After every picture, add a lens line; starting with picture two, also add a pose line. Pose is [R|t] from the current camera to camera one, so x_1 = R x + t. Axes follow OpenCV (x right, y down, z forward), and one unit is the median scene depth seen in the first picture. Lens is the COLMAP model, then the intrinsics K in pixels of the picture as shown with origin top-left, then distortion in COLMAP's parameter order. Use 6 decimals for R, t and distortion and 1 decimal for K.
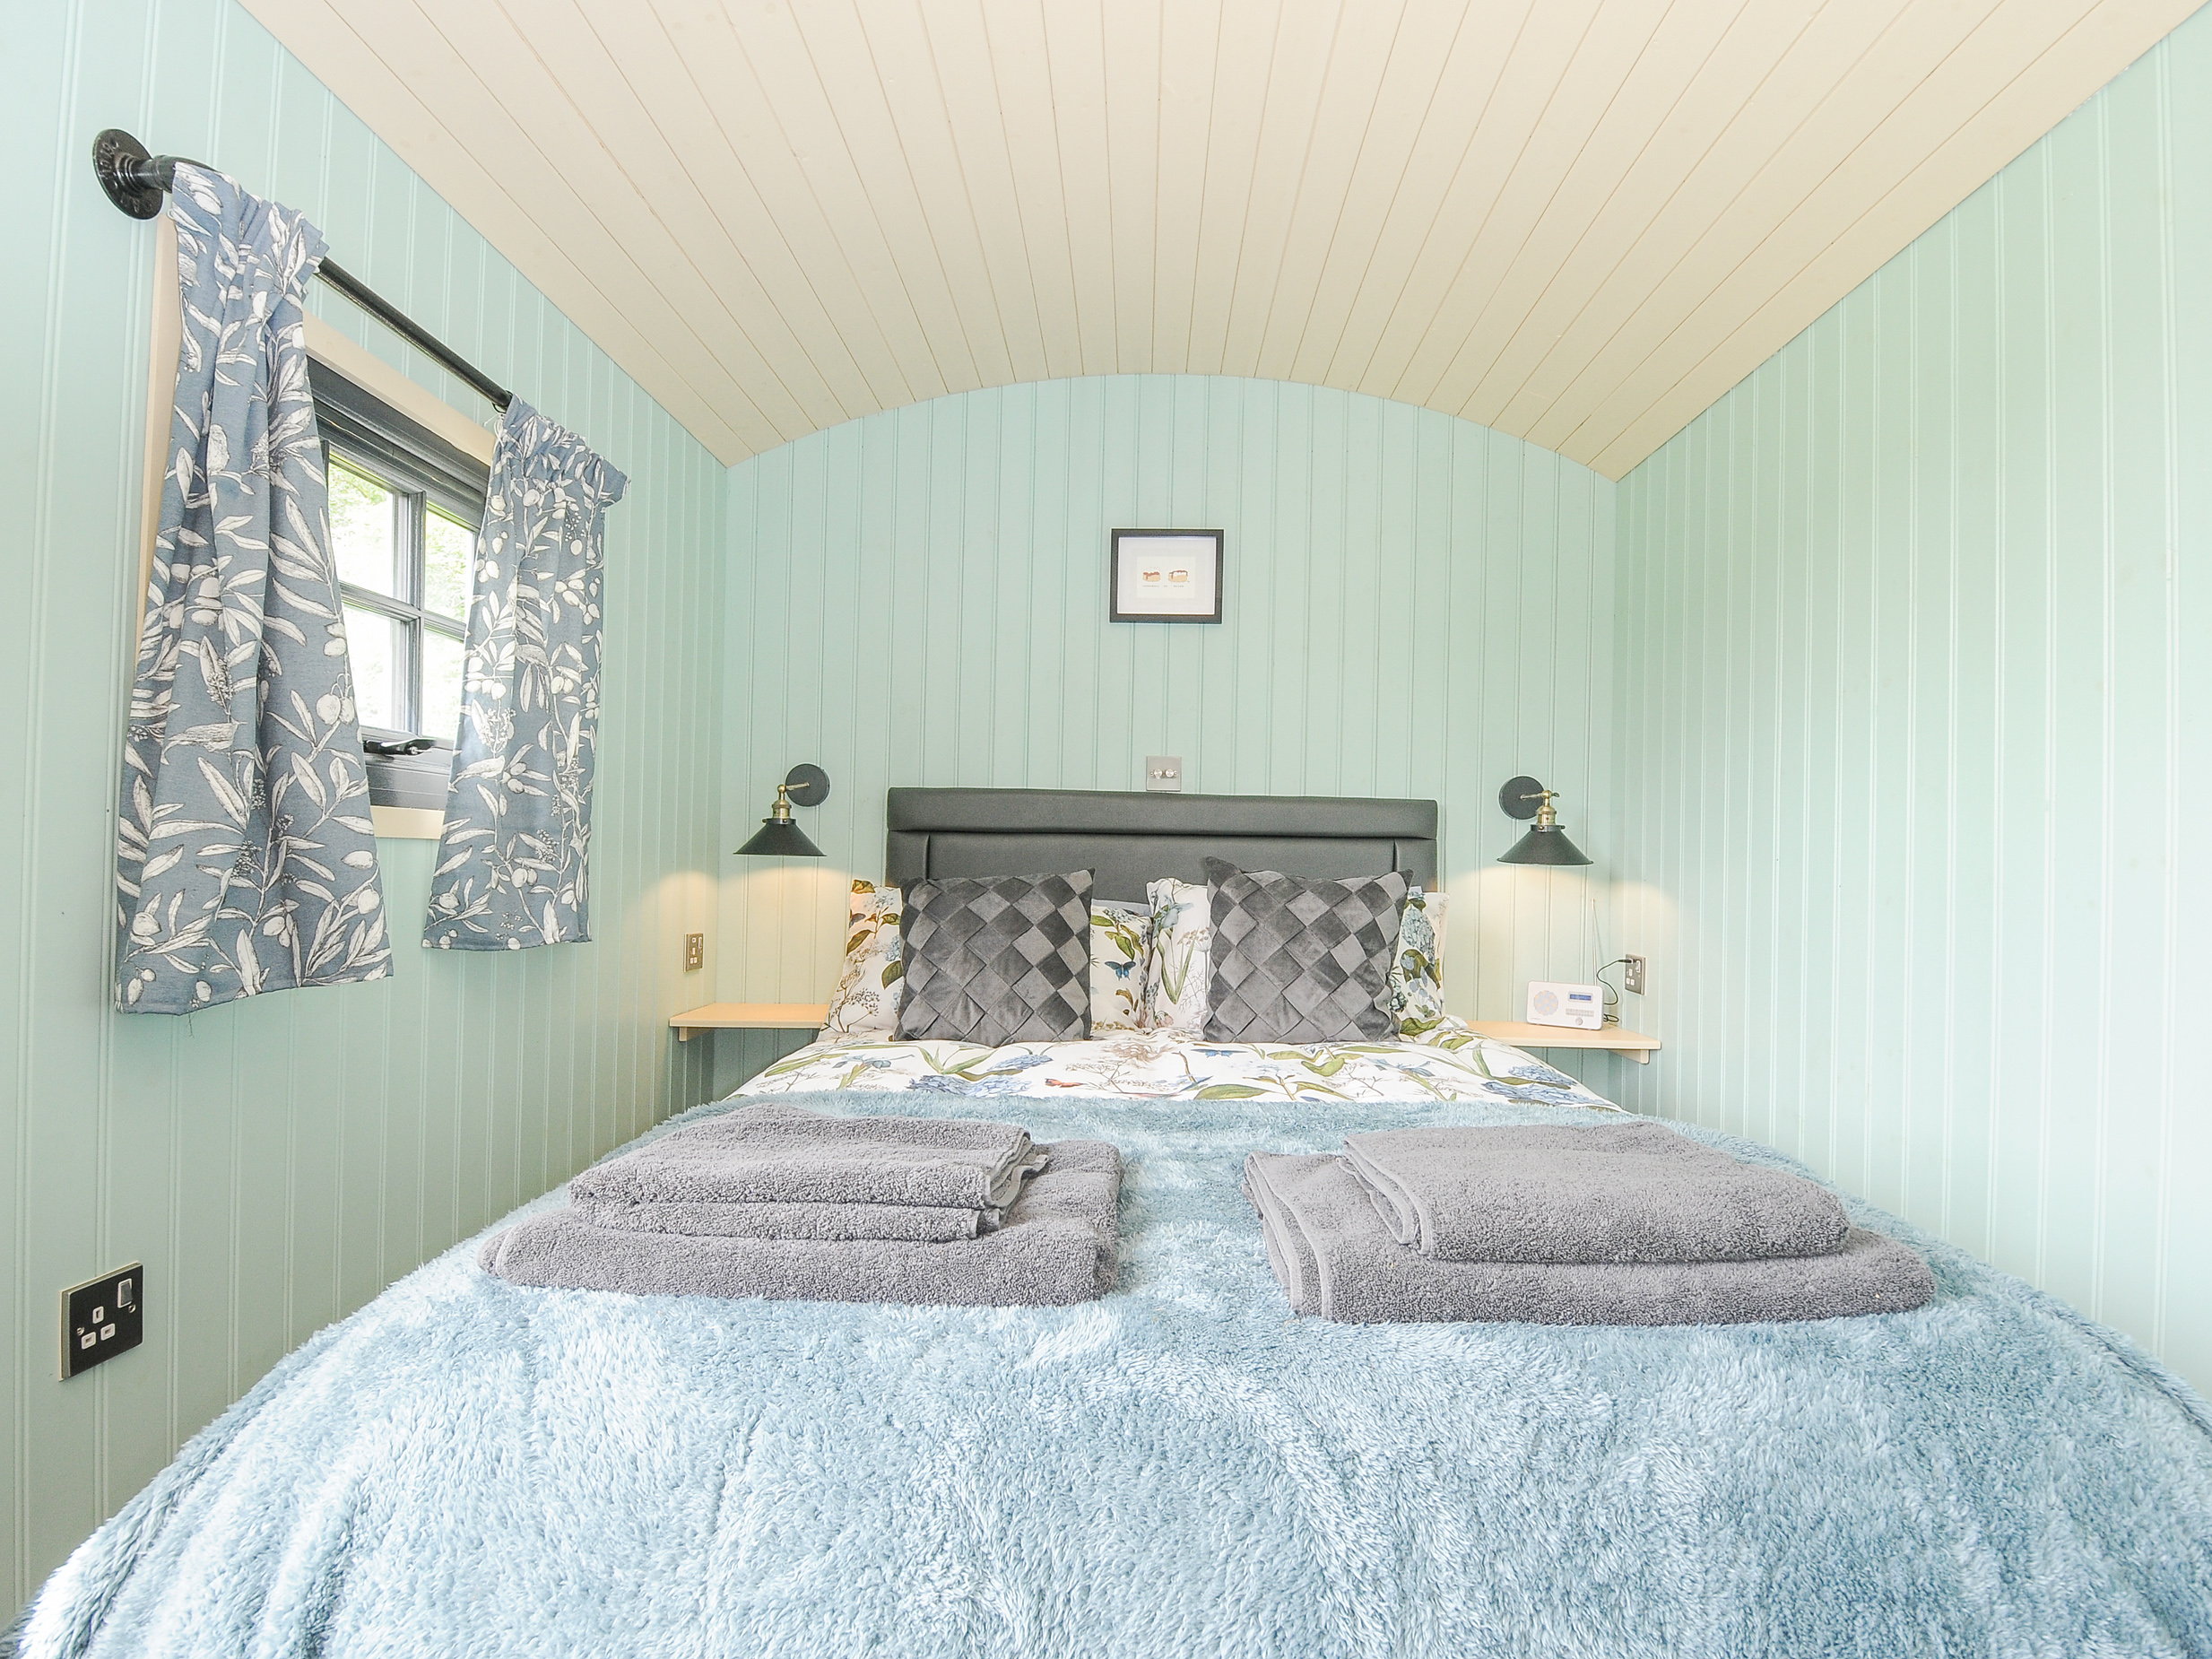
lens RADIAL K [[1096.5, 0, 1105.5], [0, 1096.5, 860.2], [0, 0, 1]] dist [0.005165, -0.011015]
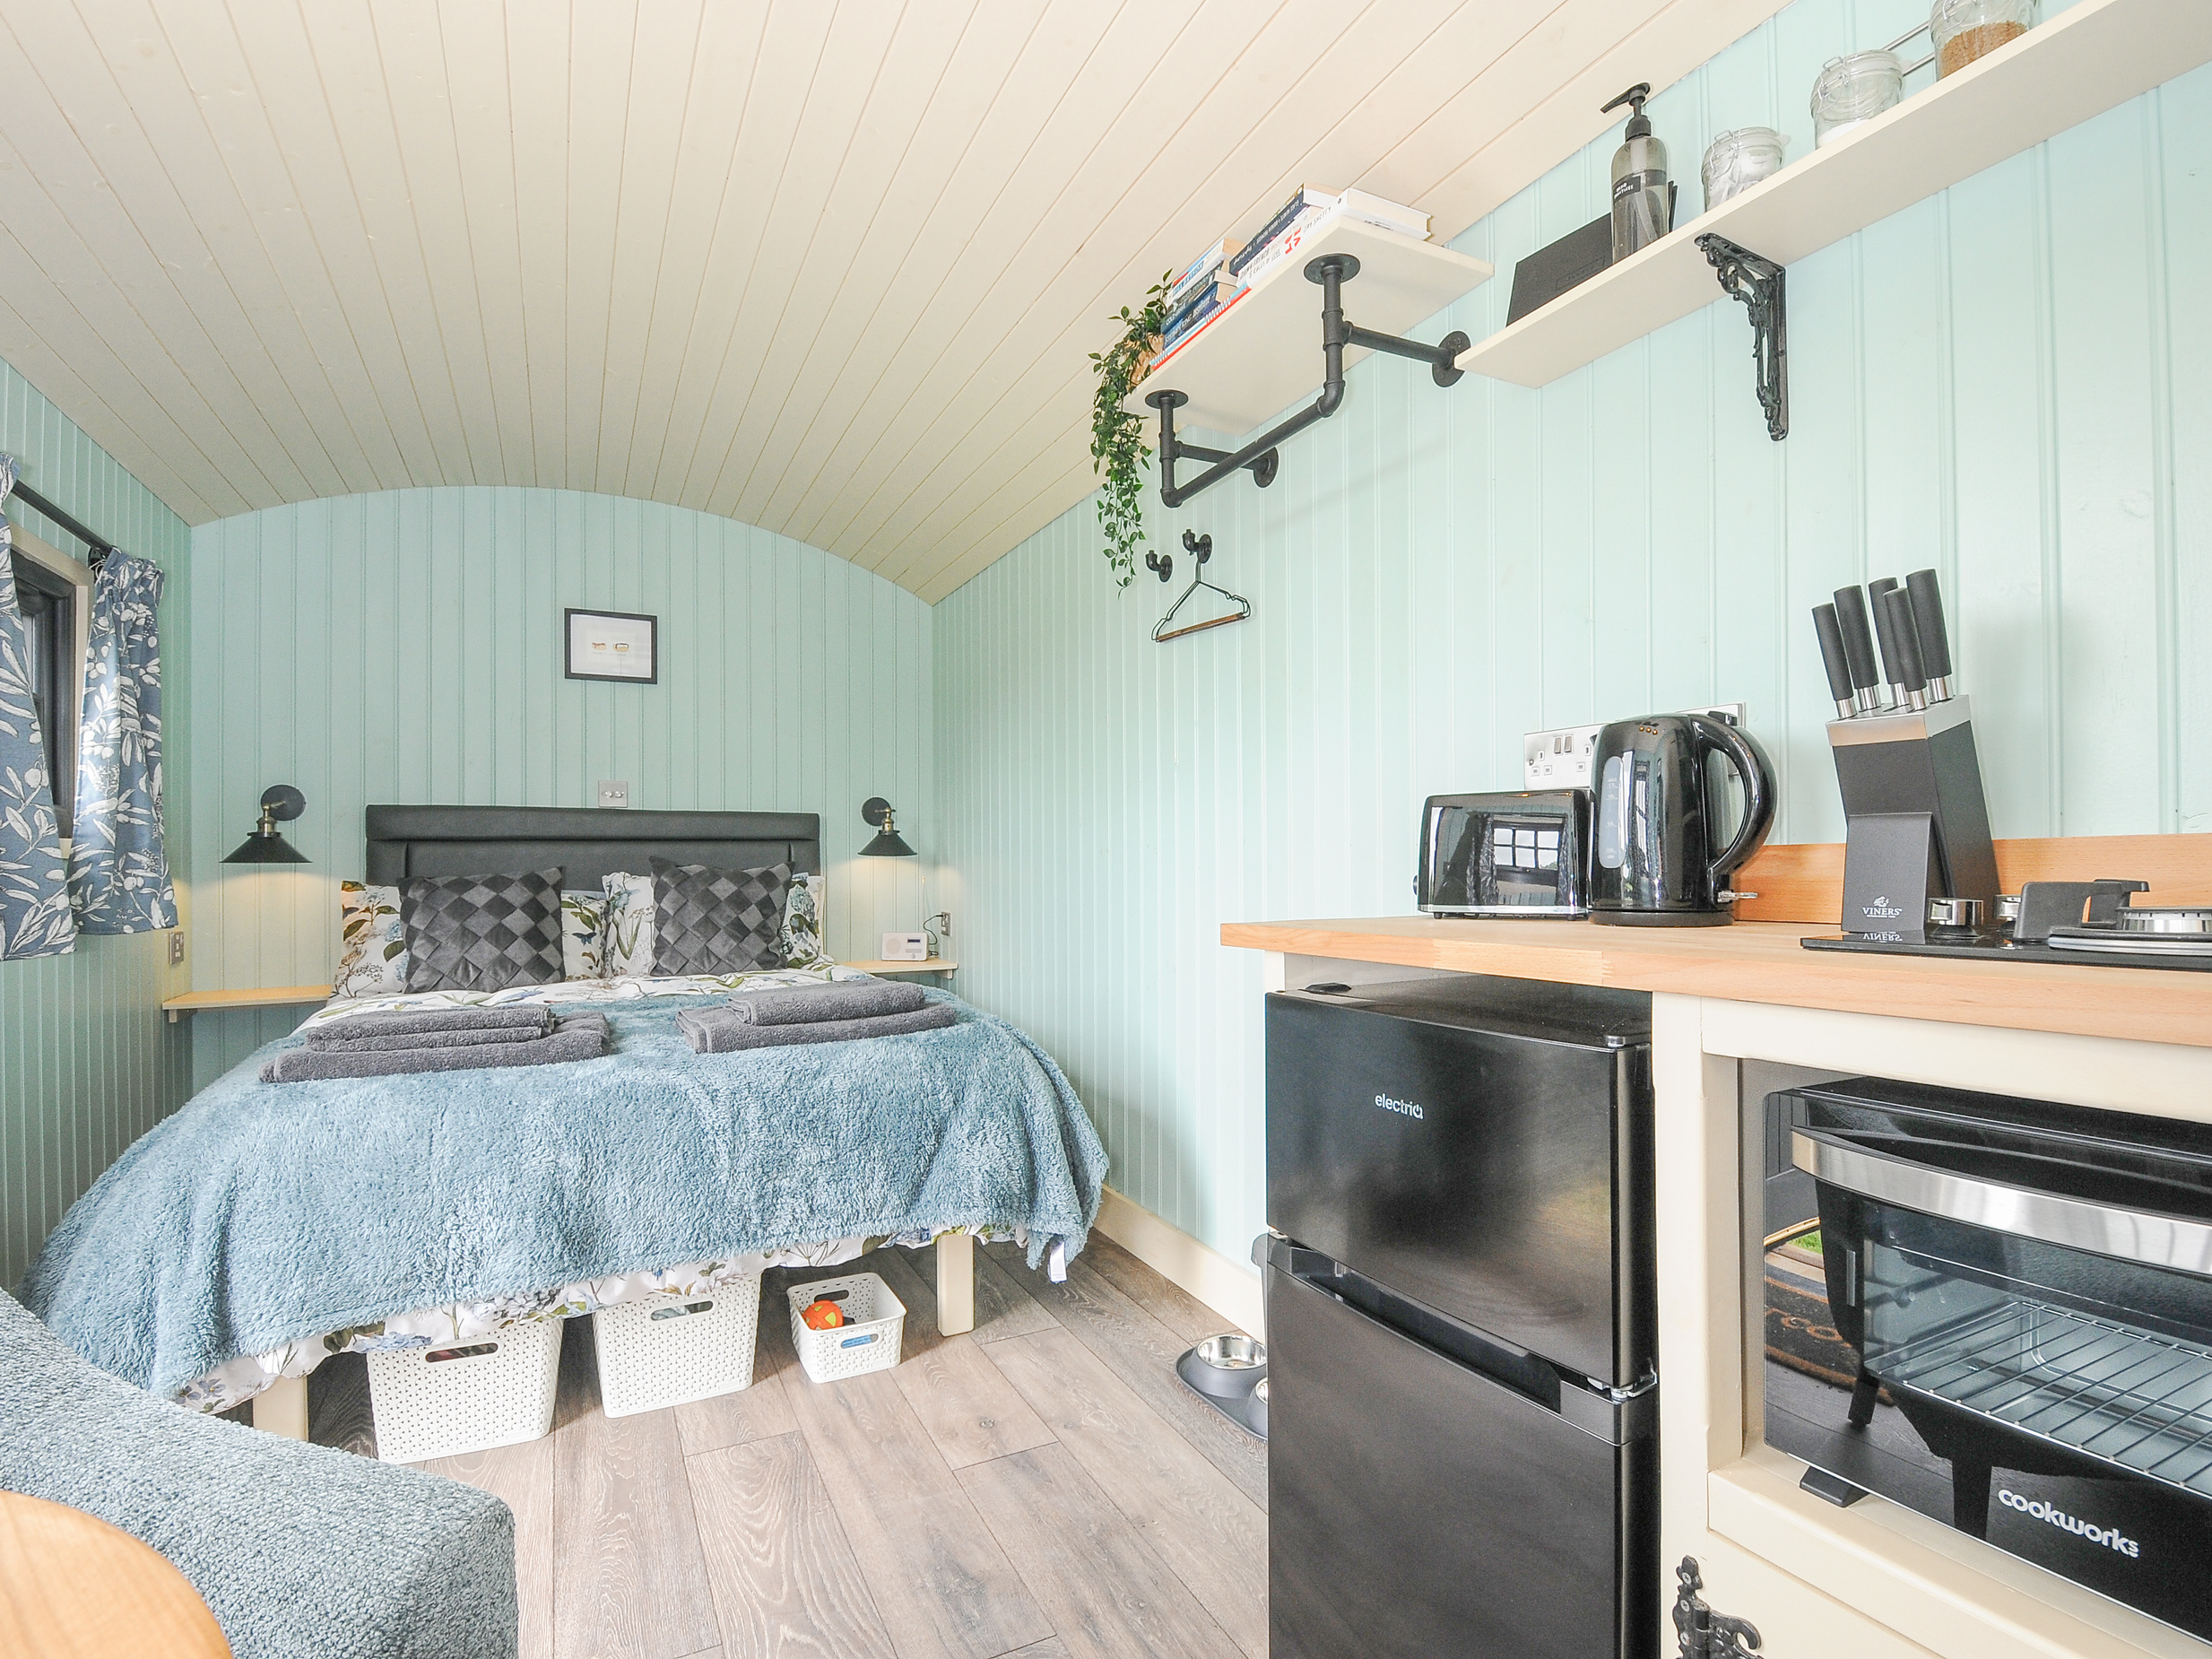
lens RADIAL K [[1096.5, 0, 1127.4], [0, 1096.5, 855.4], [0, 0, 1]] dist [0.005165, -0.011015]
pose [[0.875805, -0.022565, 0.482138, -0.102236], [0.019501, 0.999745, 0.011367, -0.016181], [-0.482272, -0.000554, 0.876022, -1.088757]]
